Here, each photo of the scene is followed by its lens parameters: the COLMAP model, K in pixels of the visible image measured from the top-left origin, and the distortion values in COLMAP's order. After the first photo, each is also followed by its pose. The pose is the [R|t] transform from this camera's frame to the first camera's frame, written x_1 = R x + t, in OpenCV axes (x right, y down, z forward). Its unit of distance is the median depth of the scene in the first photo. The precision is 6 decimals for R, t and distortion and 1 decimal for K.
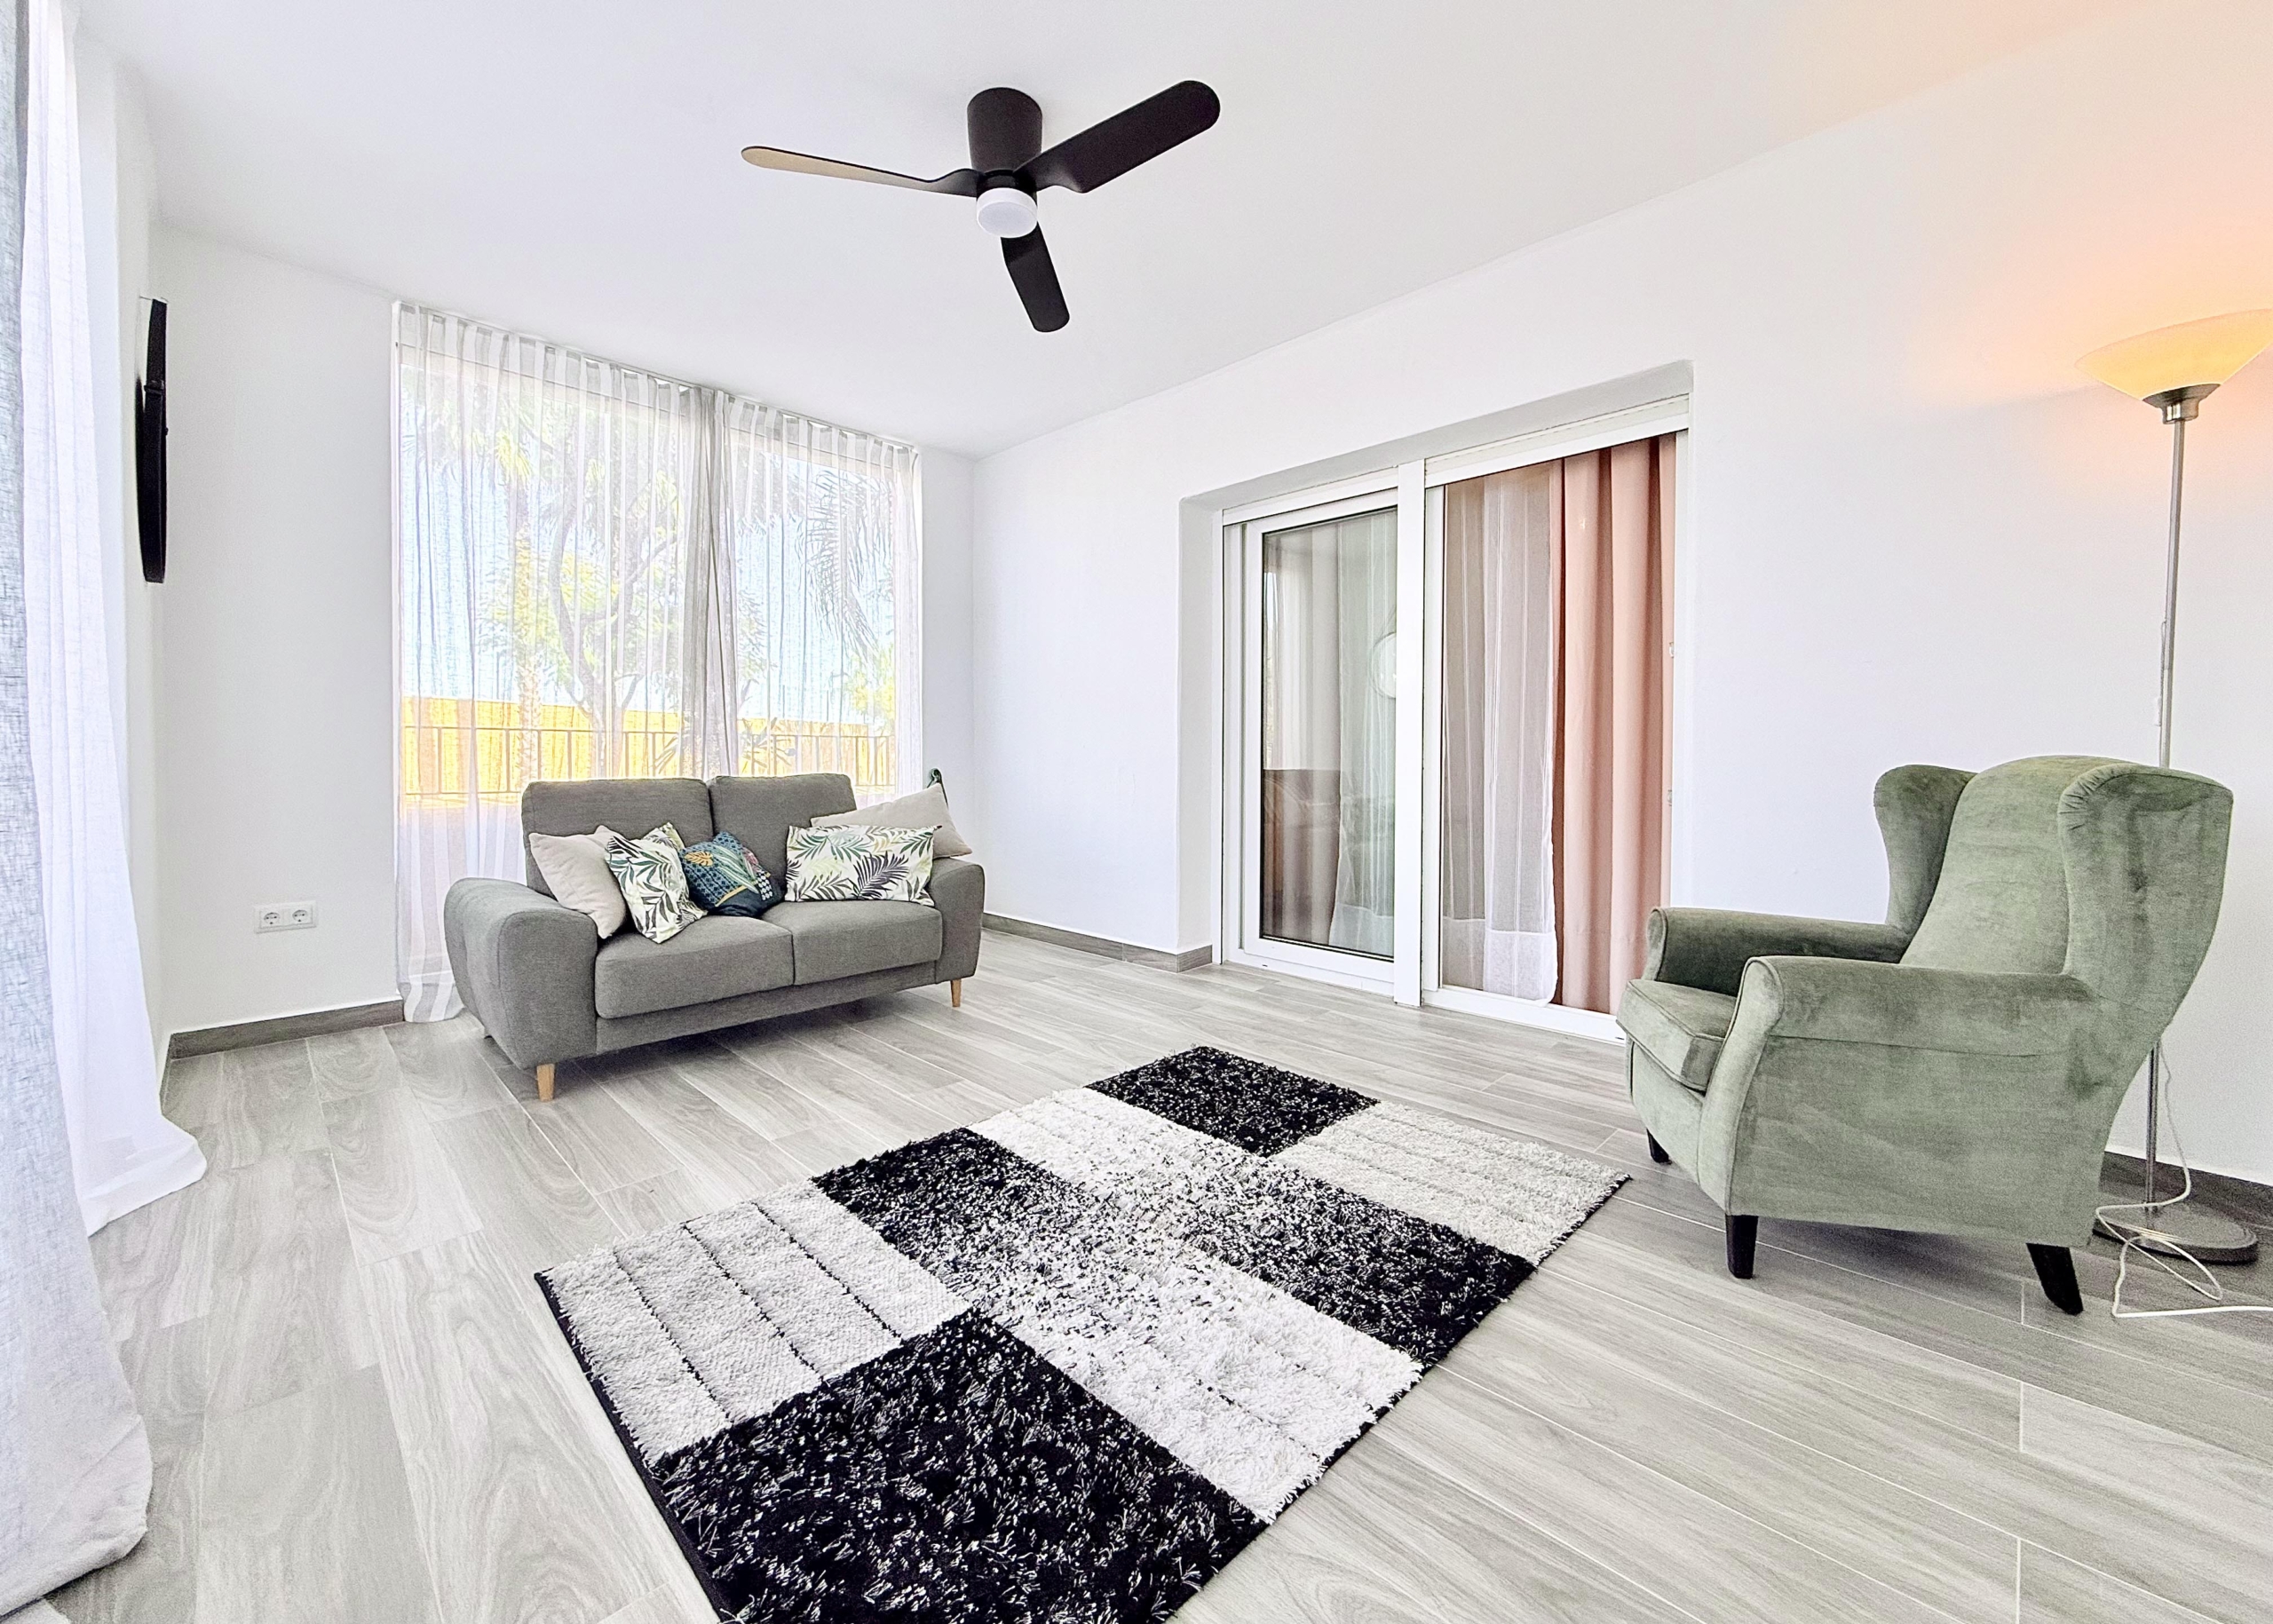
lens RADIAL K [[900.7, 0, 1136.5], [0, 900.7, 812.0], [0, 0, 1]] dist [-0.001003, -0.000406]
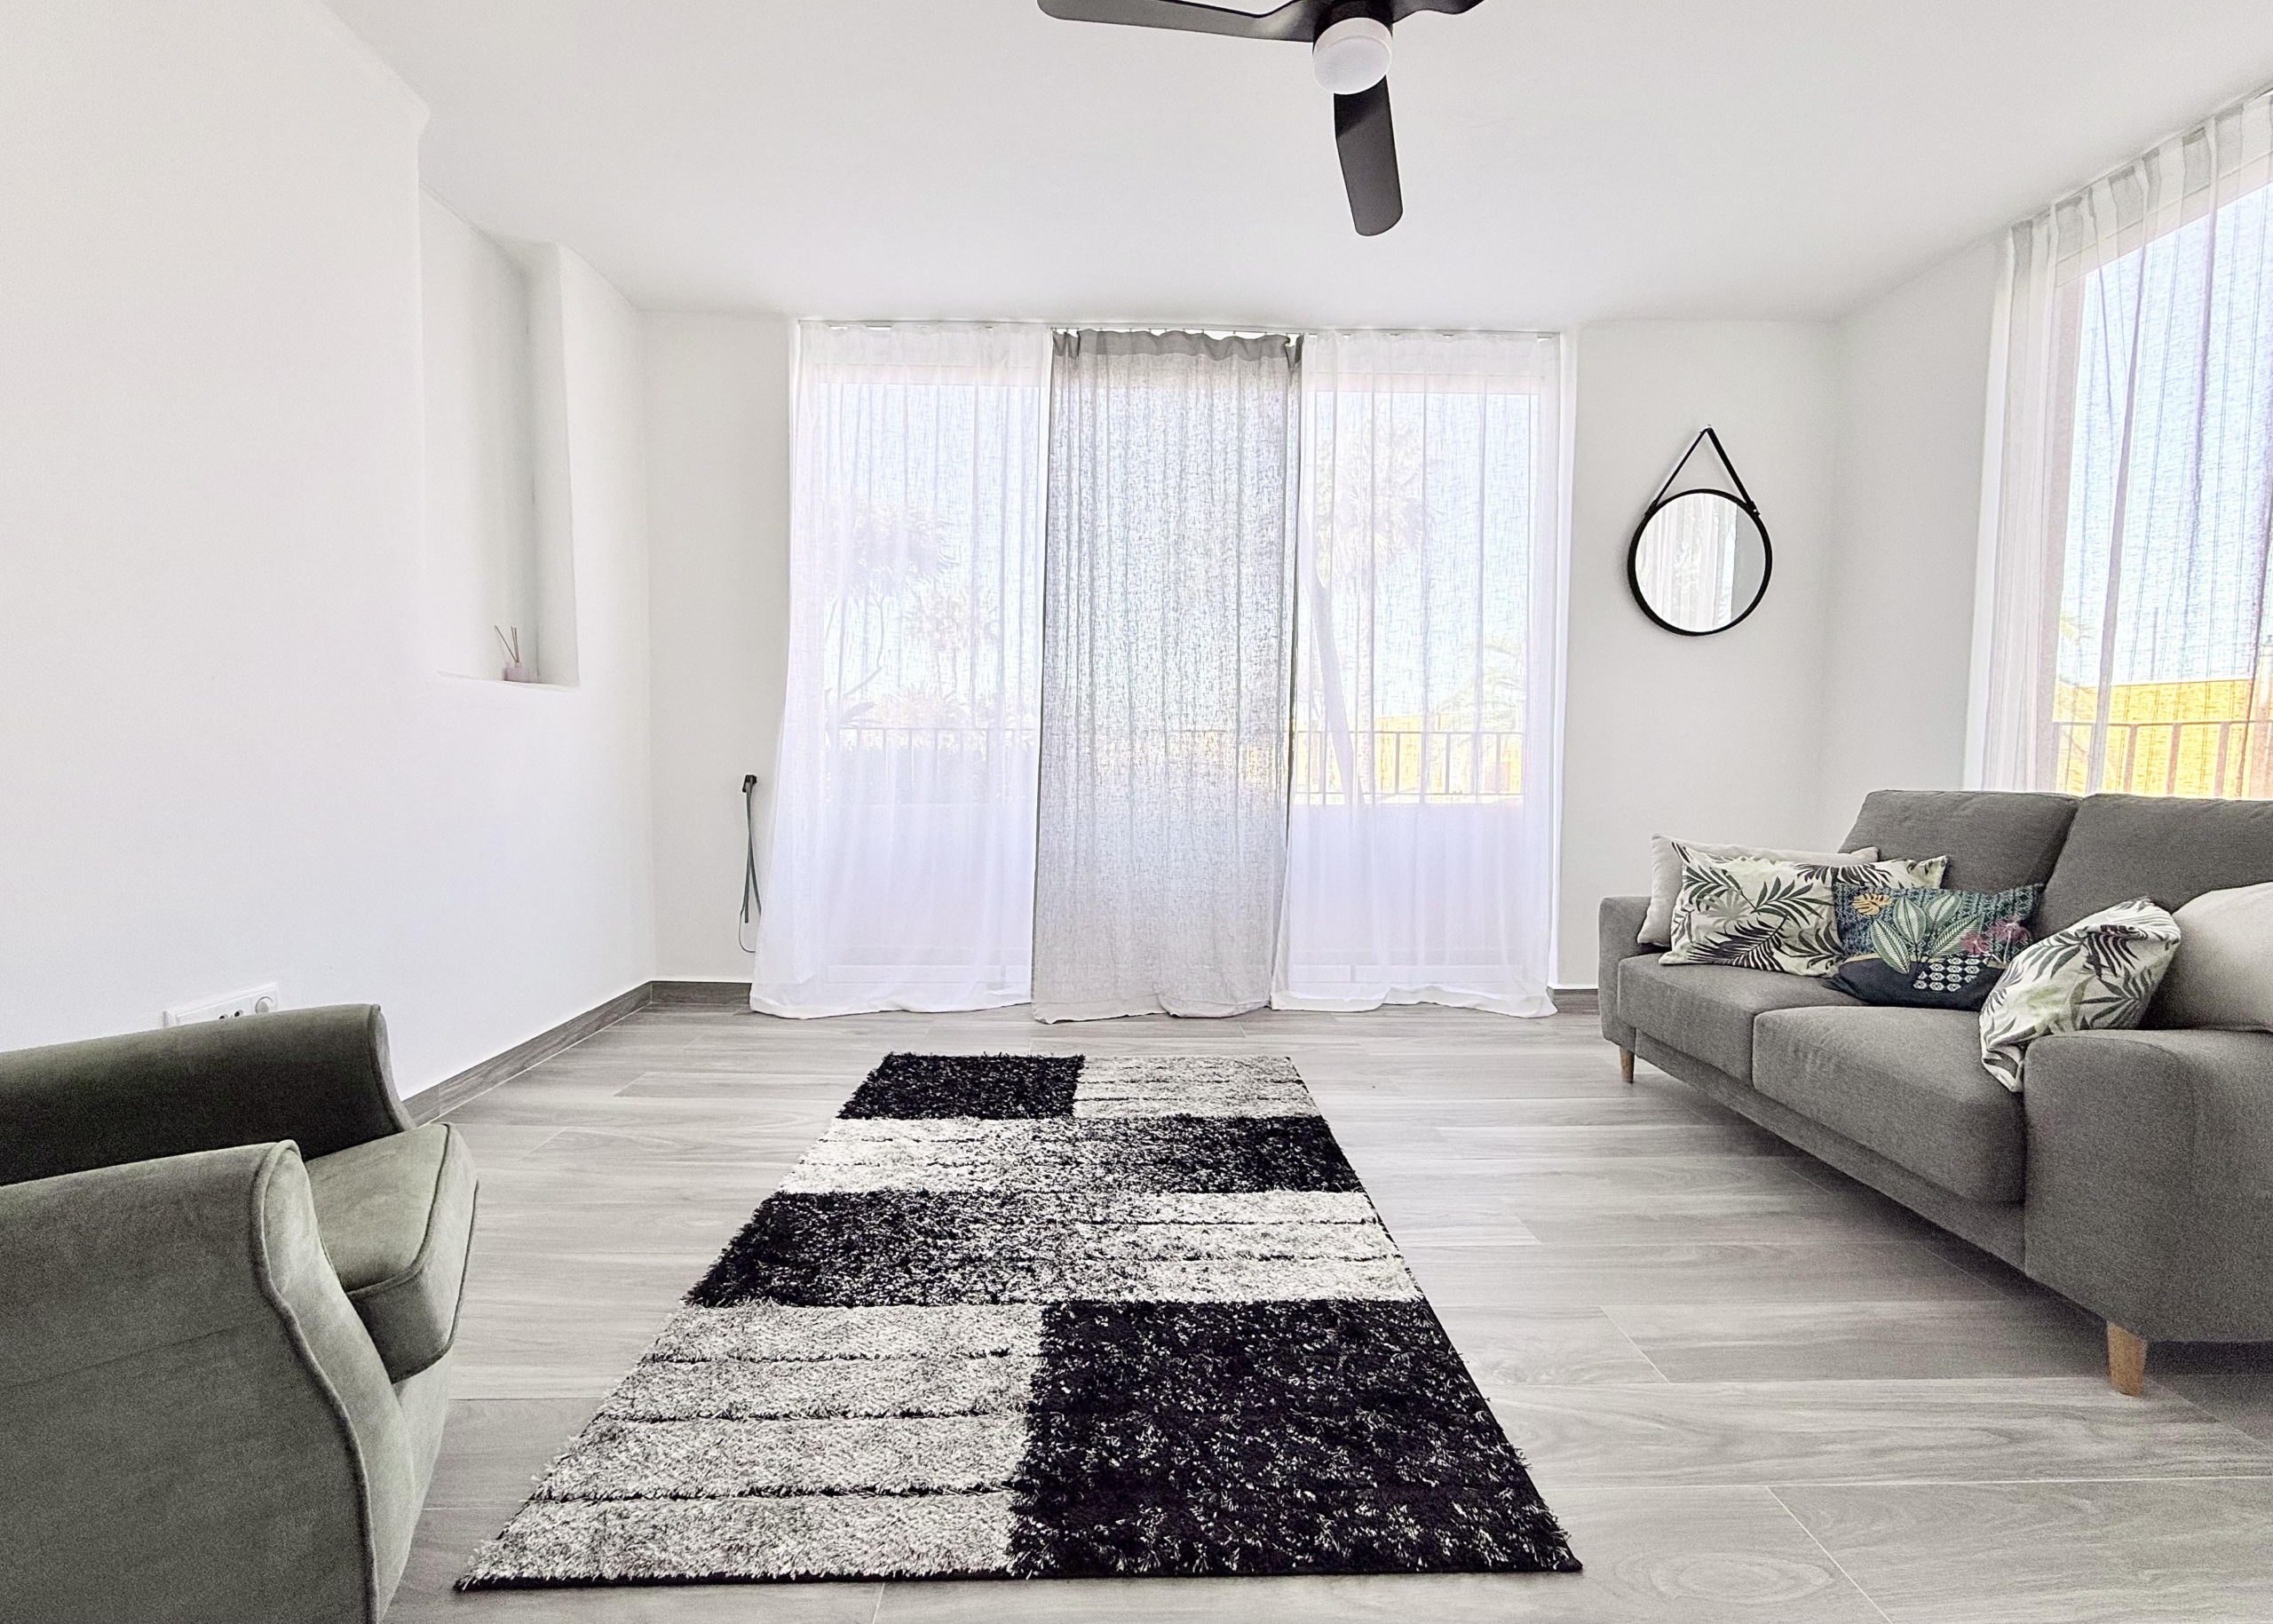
lens RADIAL K [[900.7, 0, 1136.5], [0, 900.7, 812.0], [0, 0, 1]] dist [-0.001003, -0.000406]
pose [[-0.687003, 0.033361, -0.725888, 0.650773], [-0.048504, 0.994612, 0.091617, -0.088144], [0.725034, 0.098149, -0.681684, 1.605530]]
